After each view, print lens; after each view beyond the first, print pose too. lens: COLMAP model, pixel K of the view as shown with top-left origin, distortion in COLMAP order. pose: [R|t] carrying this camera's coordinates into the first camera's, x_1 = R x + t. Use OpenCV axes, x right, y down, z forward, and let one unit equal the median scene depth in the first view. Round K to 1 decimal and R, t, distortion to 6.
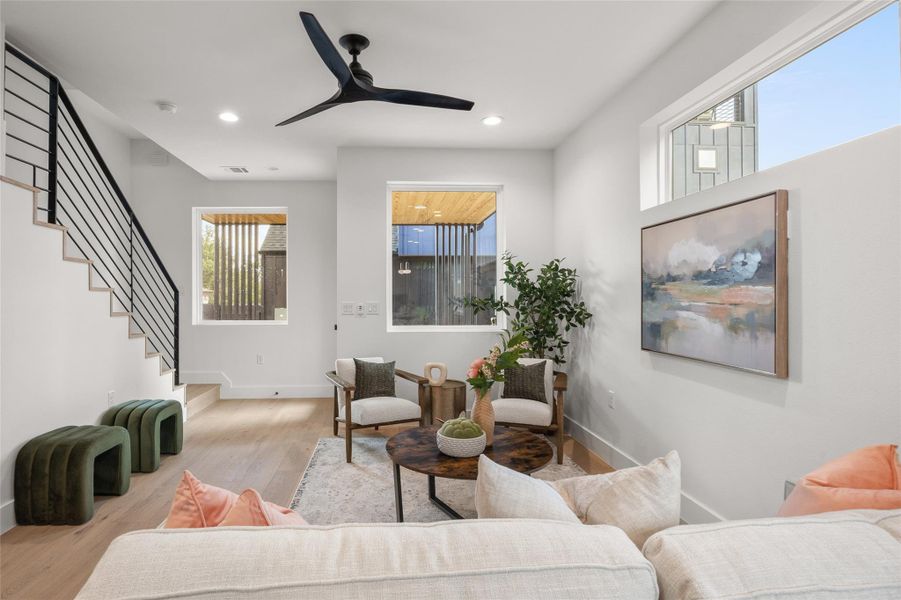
lens RADIAL K [[458.4, 0, 402.6], [0, 458.4, 295.2], [0, 0, 1]] dist [-0.012904, -0.000499]
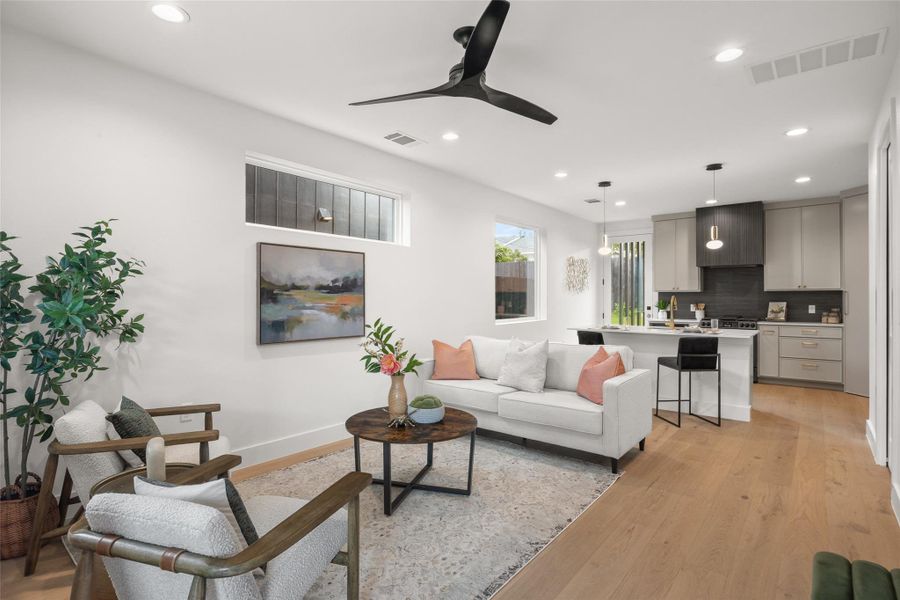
lens RADIAL K [[457.9, 0, 444.2], [0, 457.9, 297.5], [0, 0, 1]] dist [-0.012904, -0.000499]
pose [[-0.734971, 0.002792, 0.678093, -0.505558], [-0.005443, 0.999935, -0.010017, 0.004649], [-0.678077, -0.011053, -0.734908, 1.224214]]
